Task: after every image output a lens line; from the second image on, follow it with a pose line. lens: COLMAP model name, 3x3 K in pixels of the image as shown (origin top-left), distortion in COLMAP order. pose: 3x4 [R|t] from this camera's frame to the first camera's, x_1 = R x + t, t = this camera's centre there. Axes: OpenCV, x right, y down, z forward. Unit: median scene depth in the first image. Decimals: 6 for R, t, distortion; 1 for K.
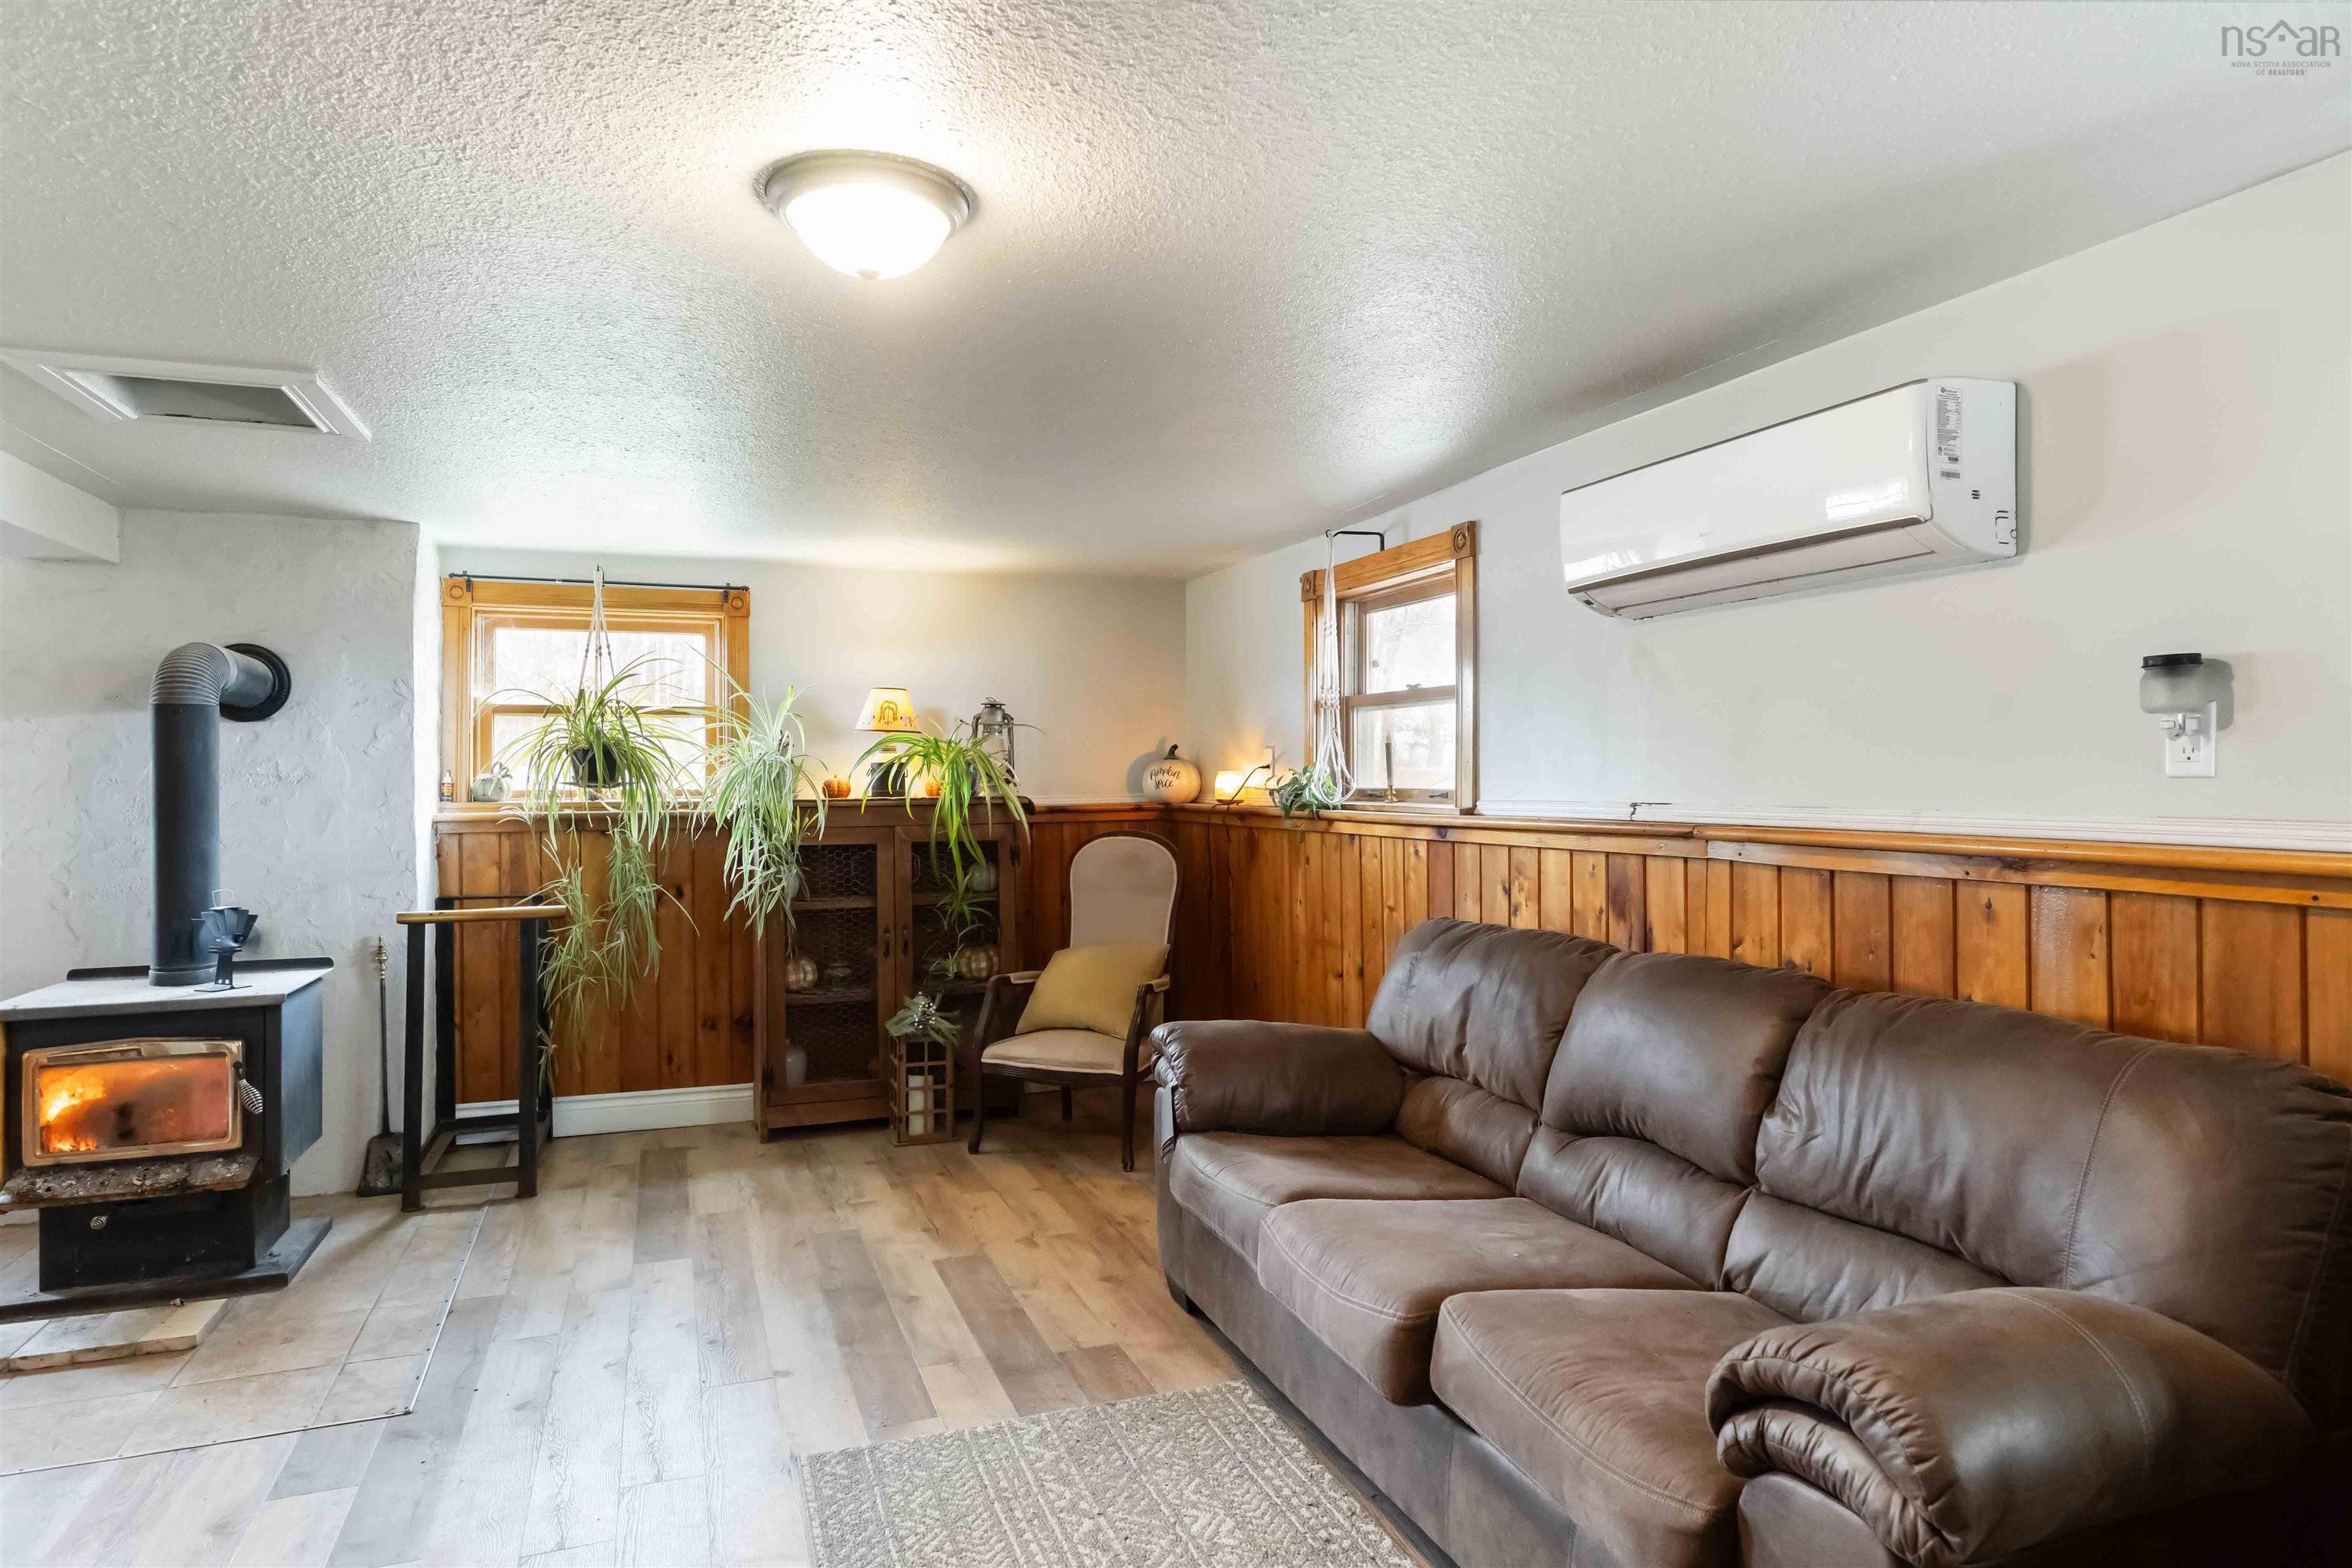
lens RADIAL K [[1345.4, 0, 1175.6], [0, 1345.4, 779.6], [0, 0, 1]] dist [0.000021, -0.000007]
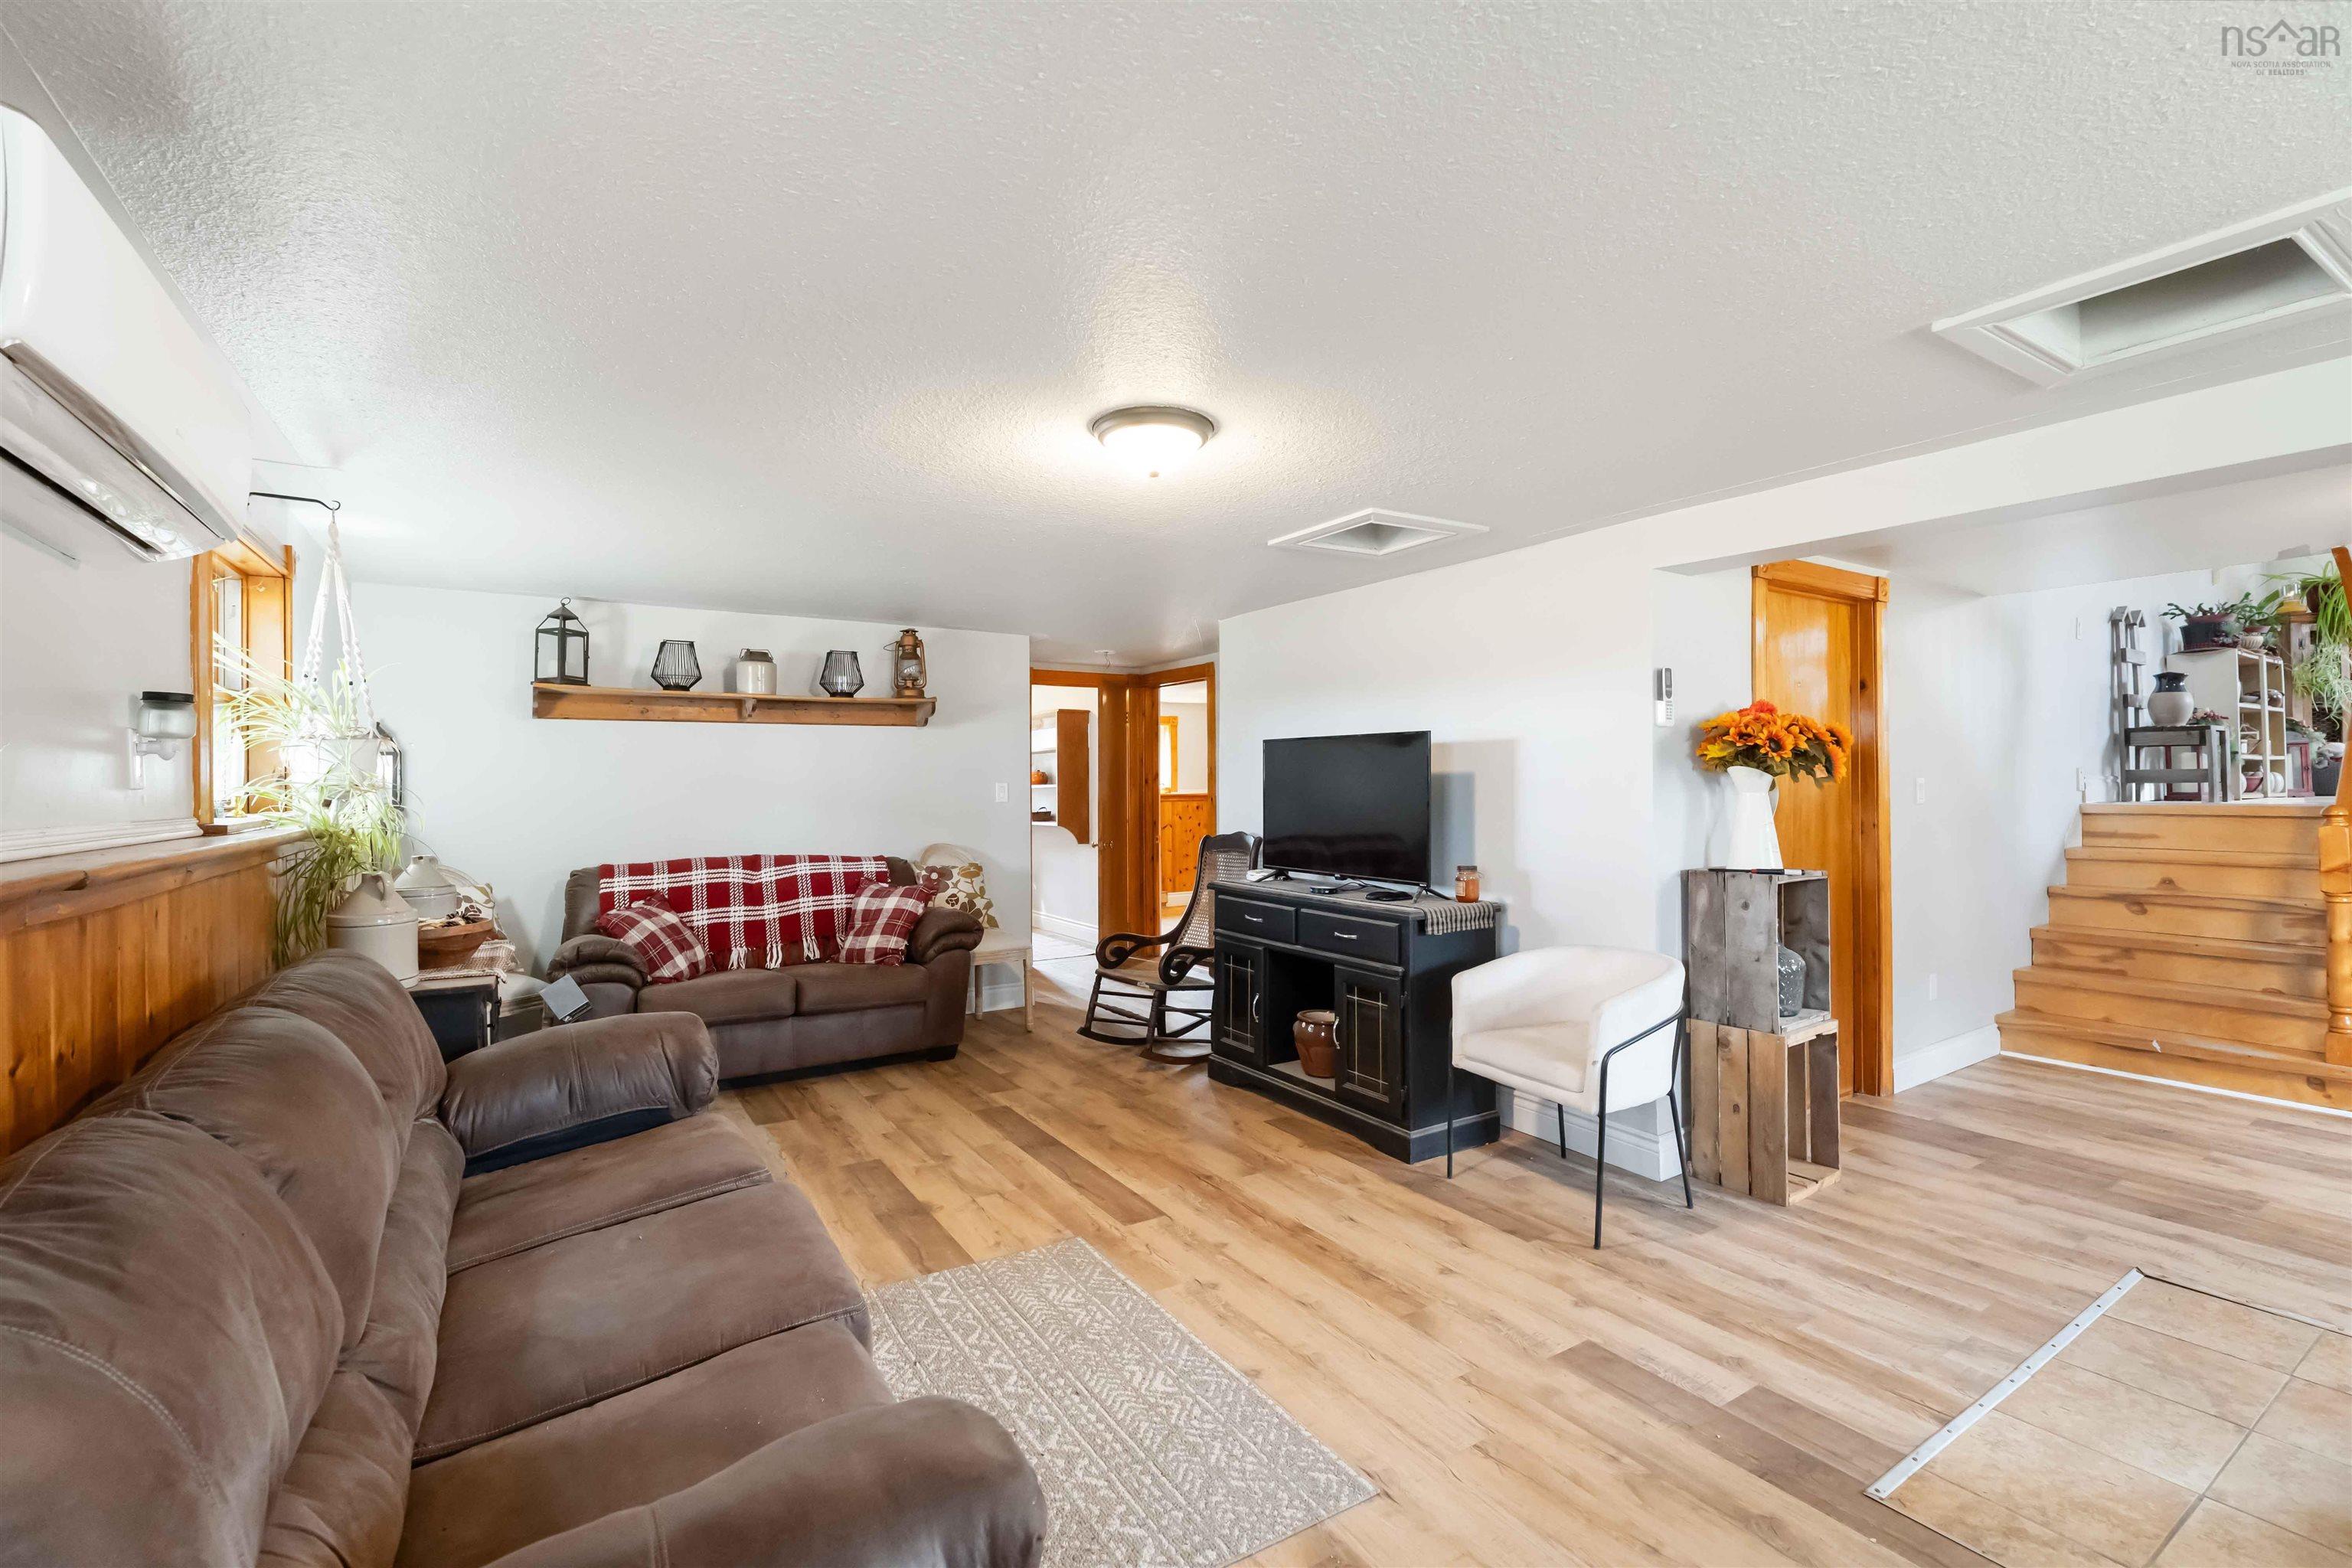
lens RADIAL K [[1014.7, 0, 1177.5], [0, 1014.7, 782.7], [0, 0, 1]] dist [0.000103, 0.000005]
pose [[-0.979090, 0.009924, -0.203184, -0.001091], [0.010081, 0.999949, 0.000264, 0.001443], [0.203176, -0.001790, -0.979141, 1.781422]]
